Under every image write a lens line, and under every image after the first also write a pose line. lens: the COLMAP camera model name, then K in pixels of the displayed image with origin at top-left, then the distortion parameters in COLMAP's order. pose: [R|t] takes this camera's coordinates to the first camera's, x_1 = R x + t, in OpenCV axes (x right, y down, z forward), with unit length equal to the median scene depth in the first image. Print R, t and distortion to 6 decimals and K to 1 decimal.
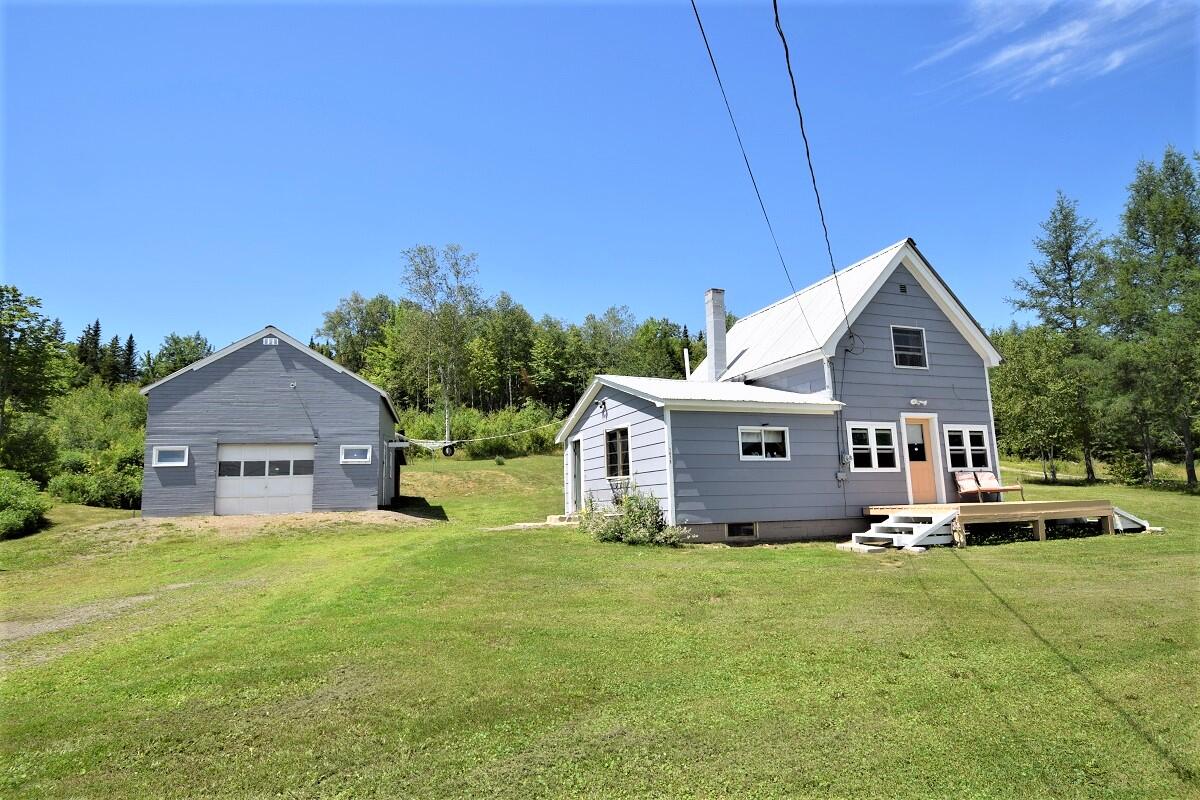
lens RADIAL K [[652.4, 0, 601.7], [0, 652.4, 397.9], [0, 0, 1]] dist [-0.005883, -0.001697]
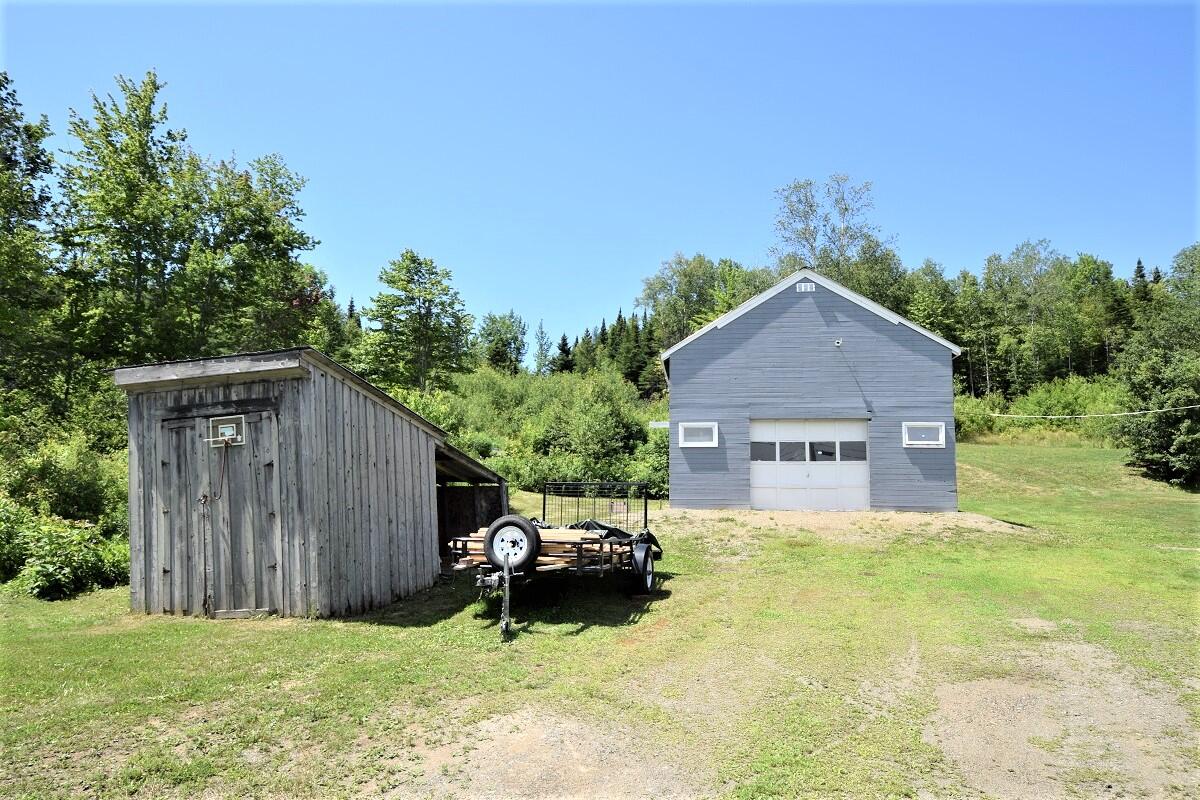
lens RADIAL K [[763.5, 0, 600.6], [0, 763.5, 405.4], [0, 0, 1]] dist [0.009223, 0.000192]
pose [[0.927109, -0.007859, -0.374709, -0.395100], [0.021899, 0.999208, 0.033224, 0.017611], [0.374151, -0.039008, 0.926547, 0.066612]]
